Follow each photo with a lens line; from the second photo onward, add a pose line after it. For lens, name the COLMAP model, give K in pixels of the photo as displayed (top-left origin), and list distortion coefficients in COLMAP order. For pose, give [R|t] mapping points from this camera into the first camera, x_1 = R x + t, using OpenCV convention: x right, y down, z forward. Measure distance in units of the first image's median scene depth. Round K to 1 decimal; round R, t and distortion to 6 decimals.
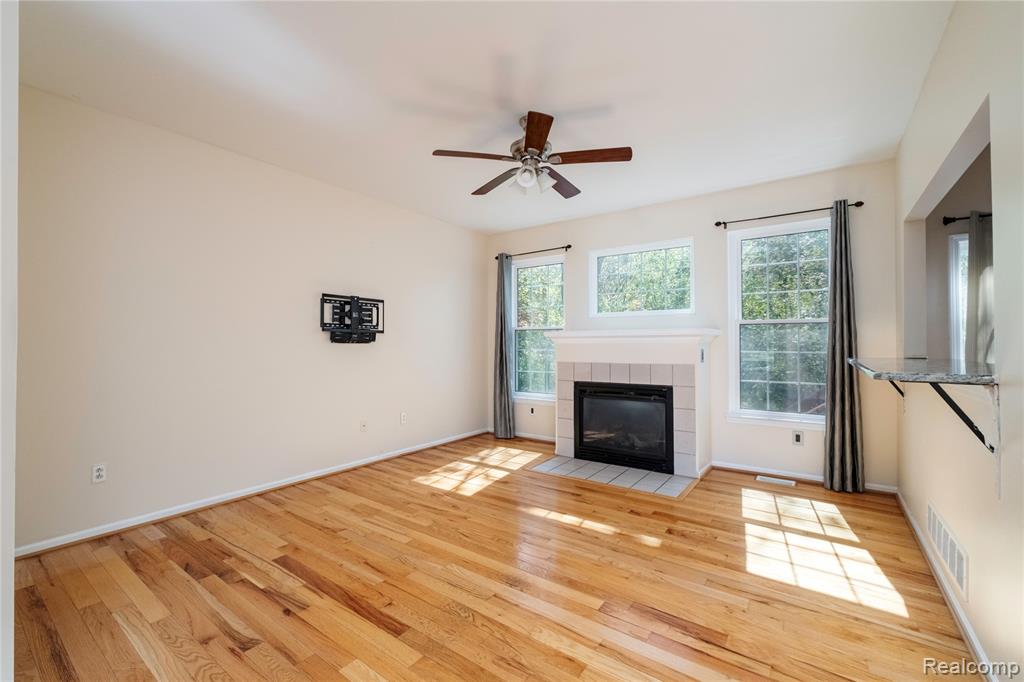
lens RADIAL K [[427.3, 0, 521.1], [0, 427.3, 341.2], [0, 0, 1]] dist [-0.000037, 0.000518]
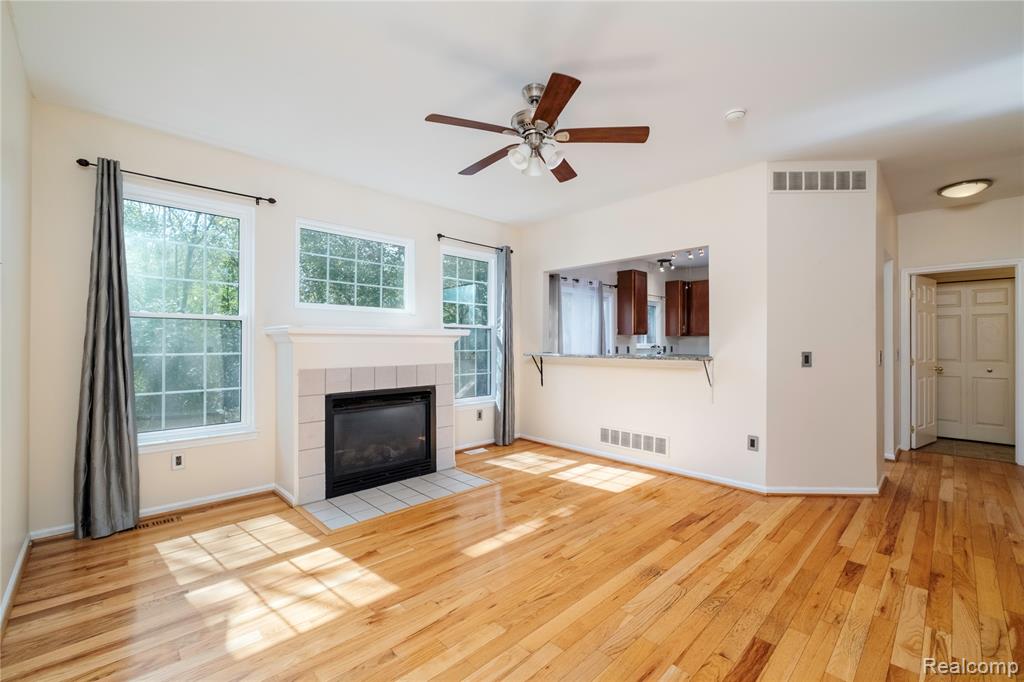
lens RADIAL K [[427.3, 0, 508.1], [0, 427.3, 341.1], [0, 0, 1]] dist [-0.000037, 0.000518]
pose [[0.193561, 0.007543, 0.981059, -0.687318], [-0.006983, 0.999956, -0.006310, 0.005543], [-0.981063, -0.005630, 0.193605, 0.709654]]
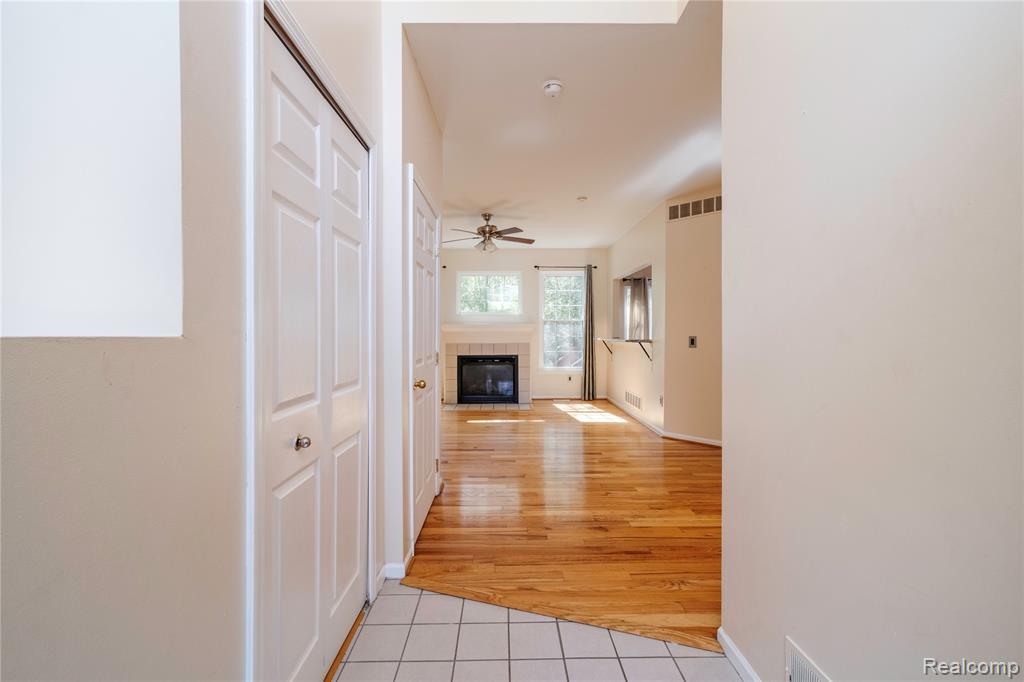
lens RADIAL K [[427.3, 0, 511.9], [0, 427.3, 338.4], [0, 0, 1]] dist [-0.000037, 0.000518]
pose [[0.811979, -0.008488, 0.583625, -0.815449], [-0.001899, 0.999851, 0.017183, 0.003629], [-0.583683, -0.015061, 0.811842, -0.514154]]
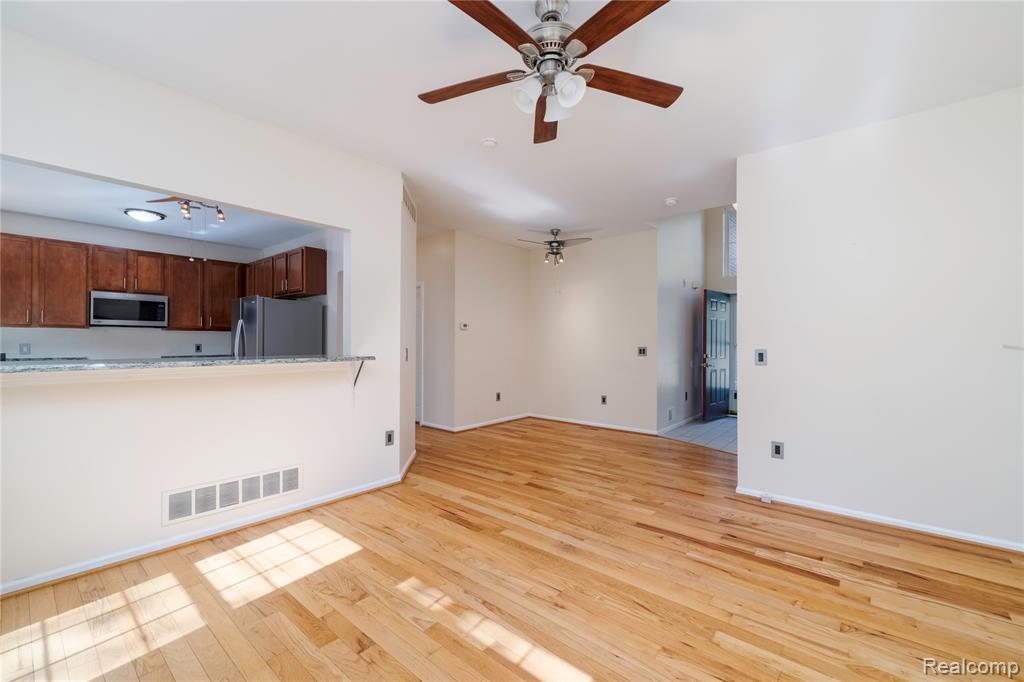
lens RADIAL K [[427.3, 0, 516.9], [0, 427.3, 338.6], [0, 0, 1]] dist [-0.000037, 0.000518]
pose [[-0.996407, -0.000662, 0.084688, 0.015747], [-0.001853, 0.999900, -0.013986, 0.008553], [-0.084670, -0.014093, -0.996309, 1.343970]]
